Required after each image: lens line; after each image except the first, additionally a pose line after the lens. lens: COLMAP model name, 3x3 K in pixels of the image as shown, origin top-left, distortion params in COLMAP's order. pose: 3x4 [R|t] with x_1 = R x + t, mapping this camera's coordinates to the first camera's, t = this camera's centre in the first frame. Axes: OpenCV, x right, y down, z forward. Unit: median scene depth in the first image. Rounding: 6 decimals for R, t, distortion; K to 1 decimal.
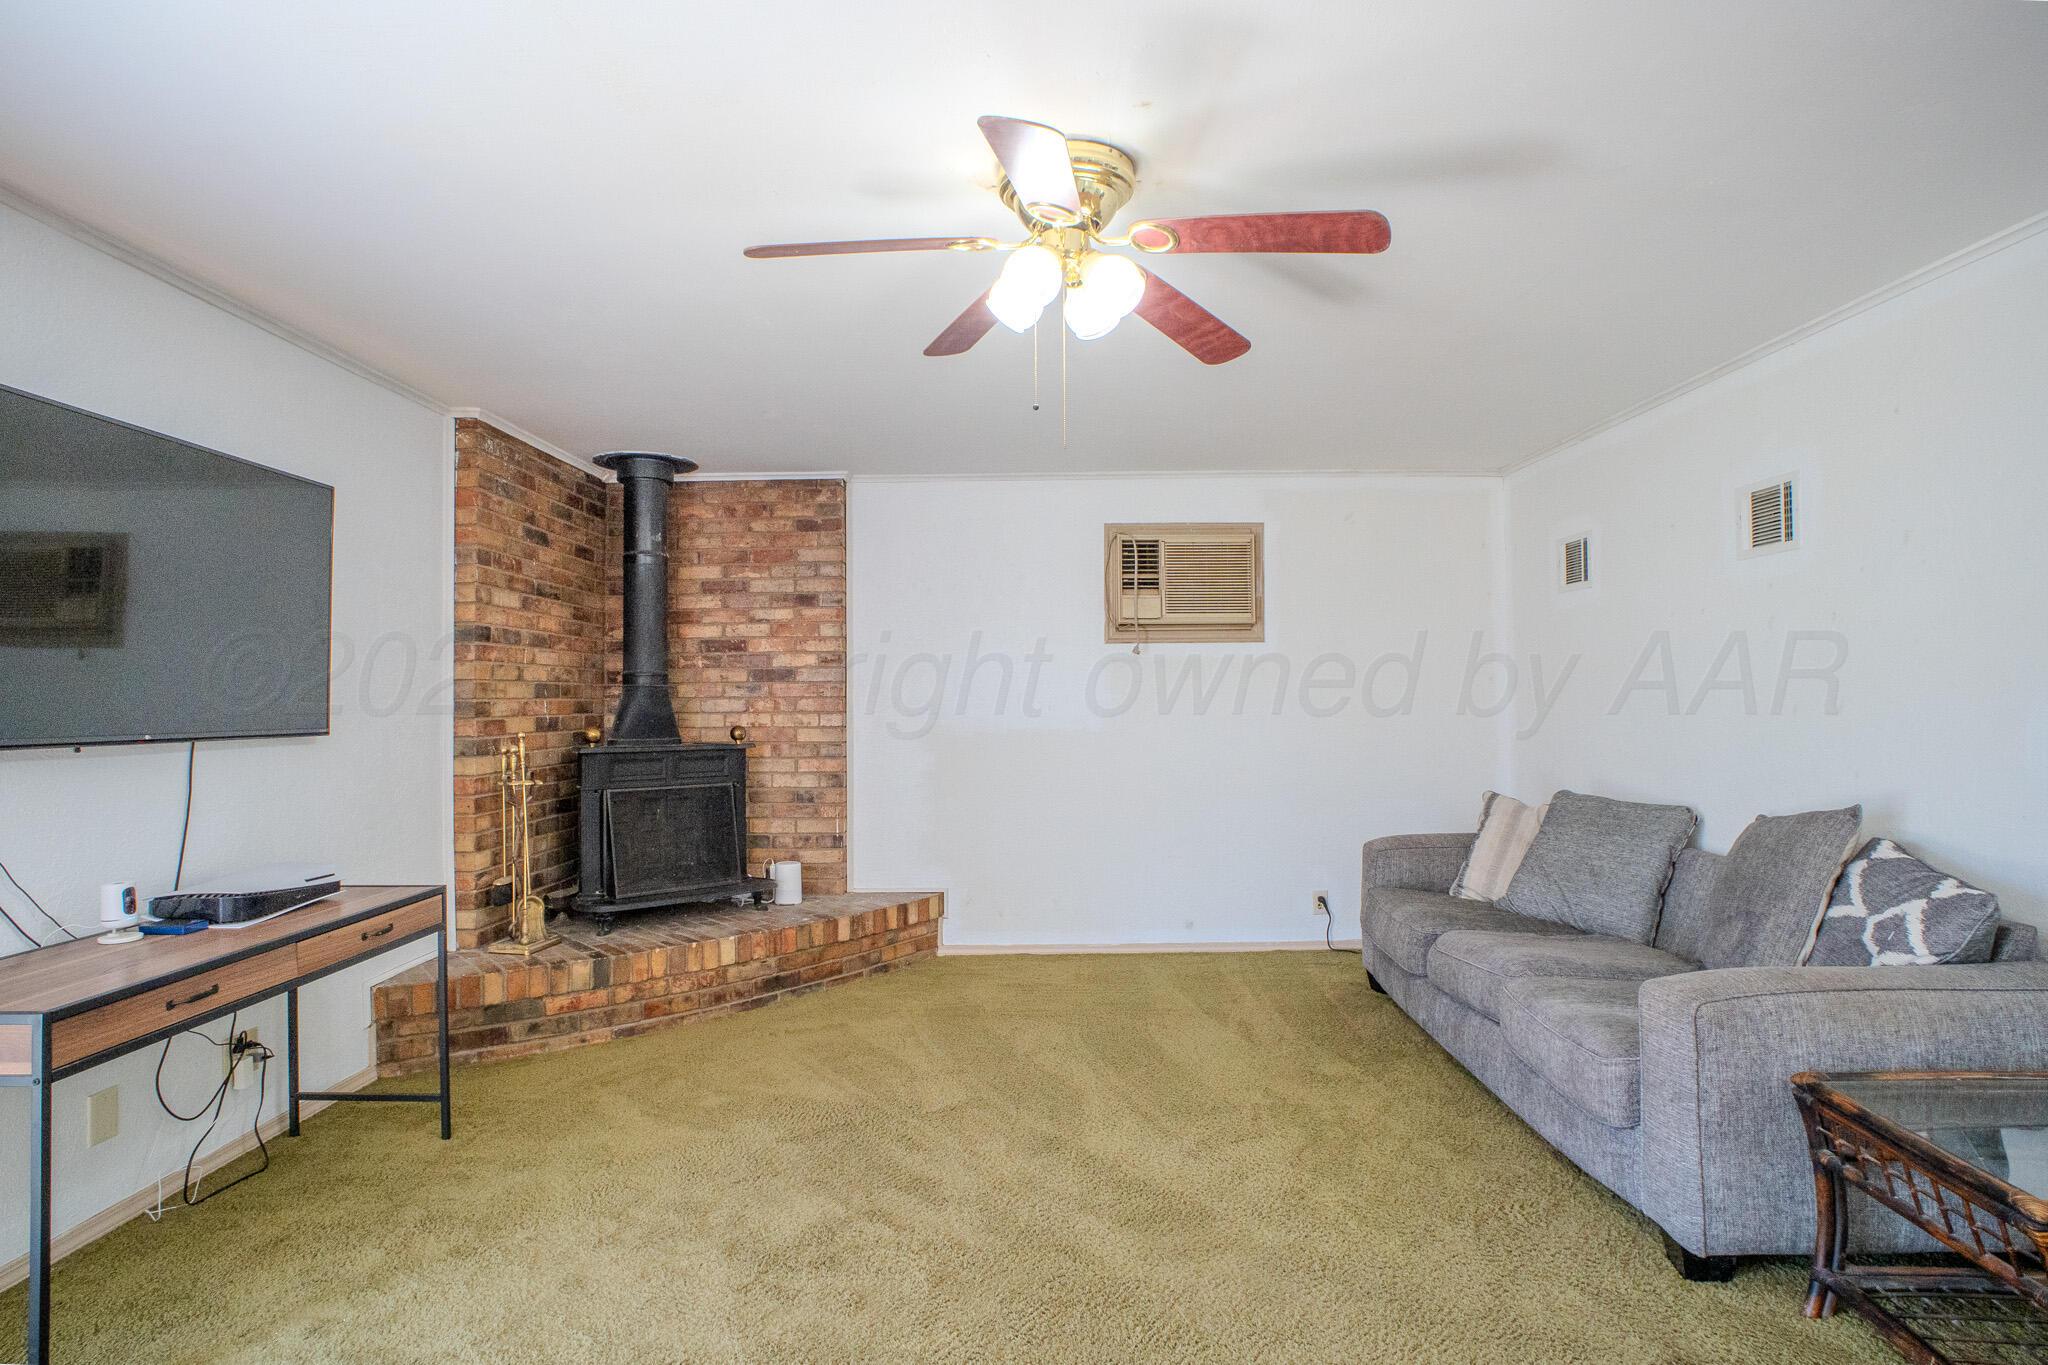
lens RADIAL K [[997.8, 0, 1024.0], [0, 997.8, 682.5], [0, 0, 1]] dist [-0.040654, 0.001510]
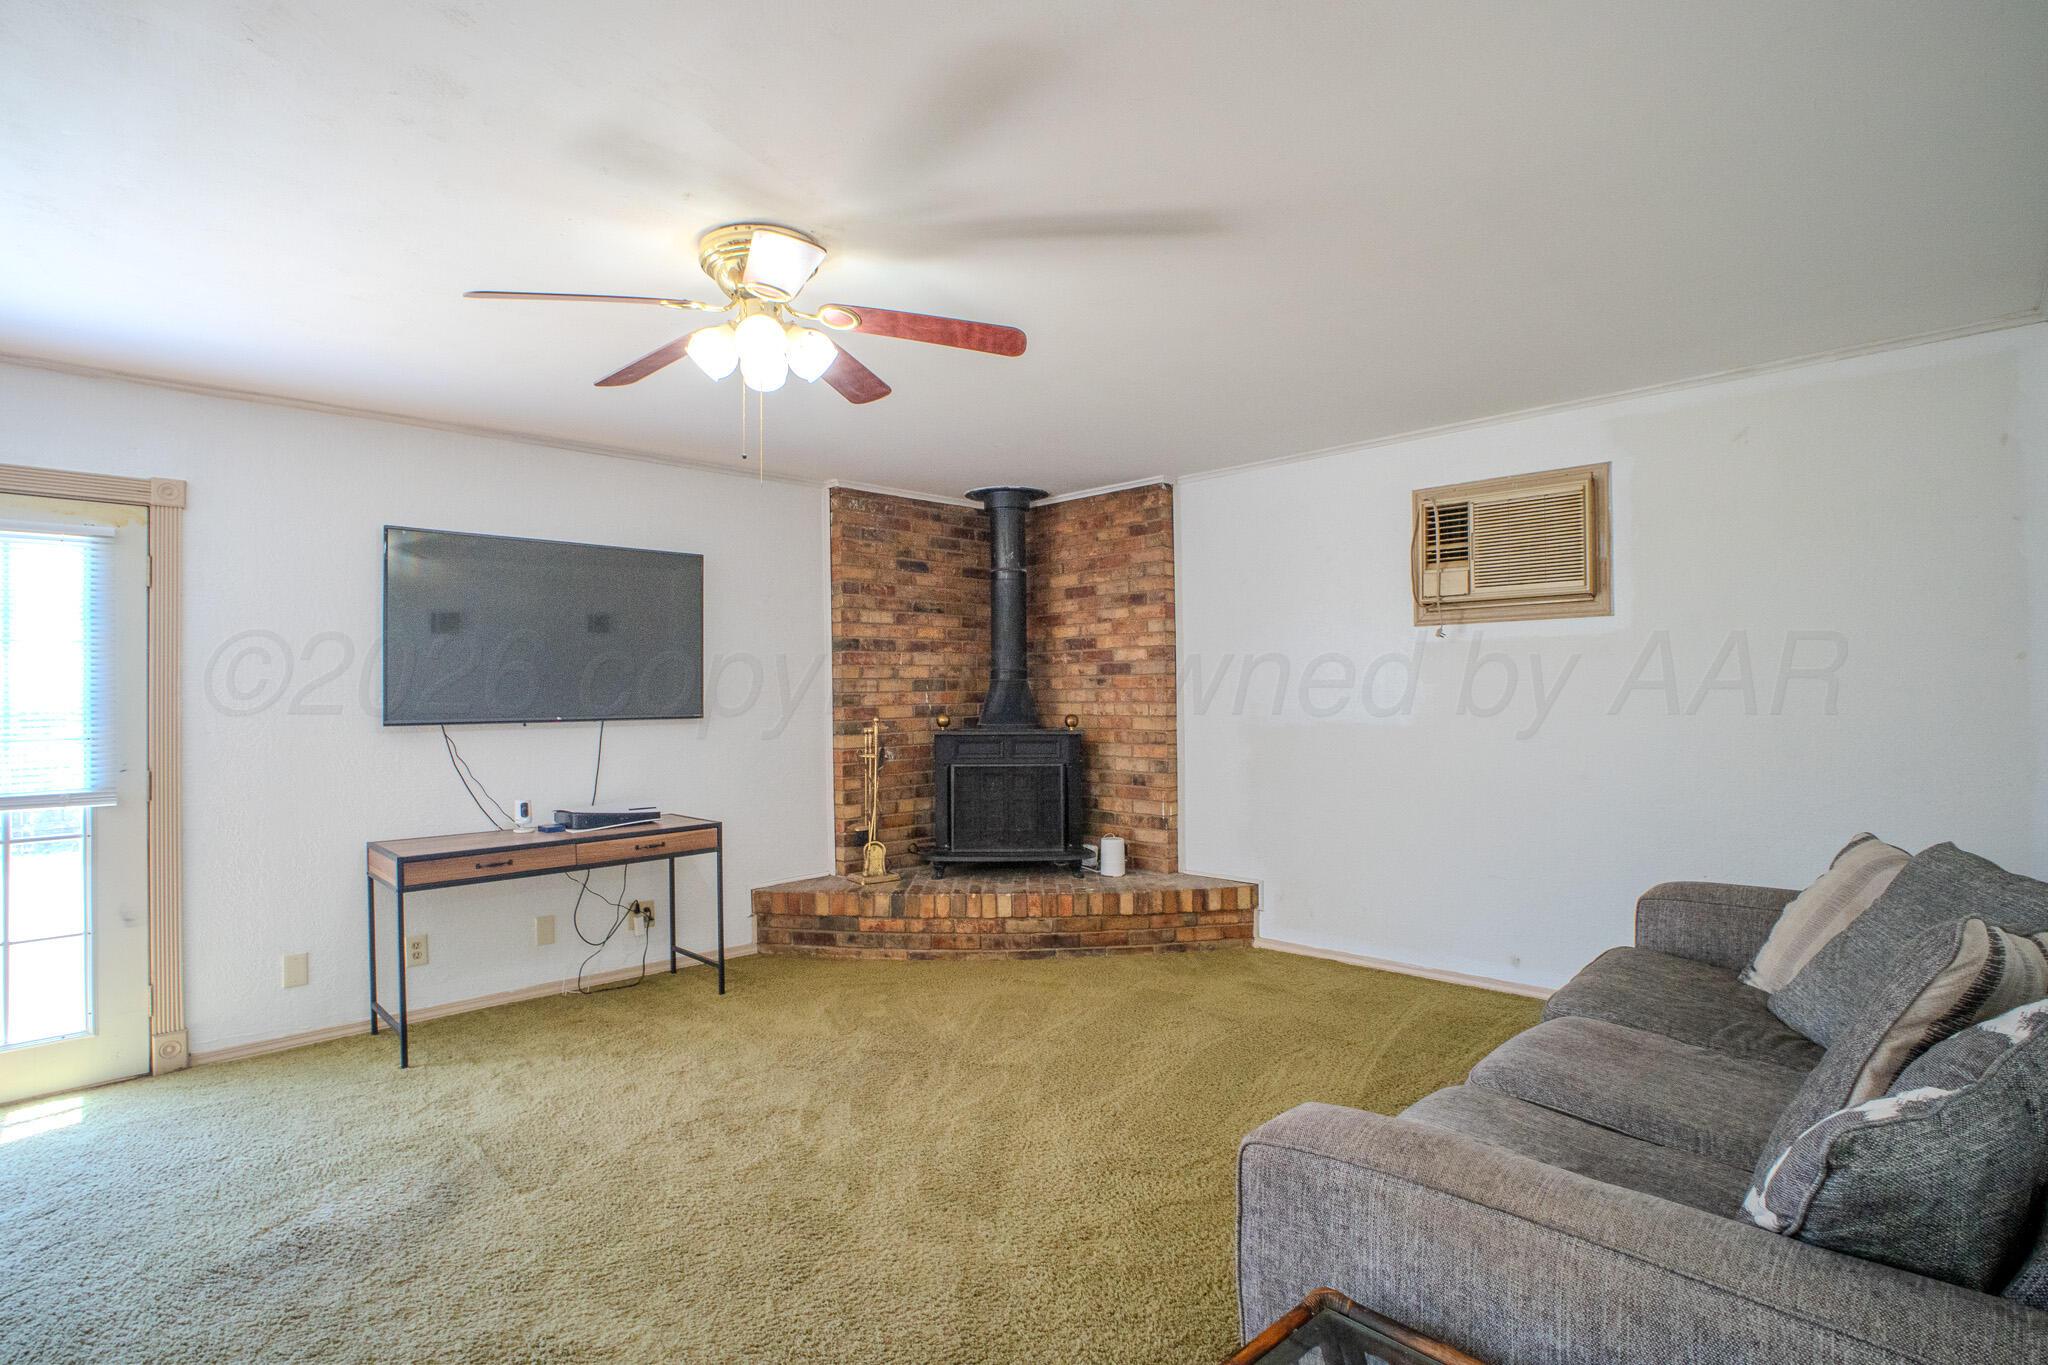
lens RADIAL K [[1007.1, 0, 1163.6], [0, 1007.1, 675.9], [0, 0, 1]] dist [-0.060728, 0.001106]
pose [[0.750365, -0.010877, -0.660934, 0.573388], [0.018265, 0.999824, 0.004282, -0.003516], [0.660772, -0.015285, 0.750431, 0.211967]]
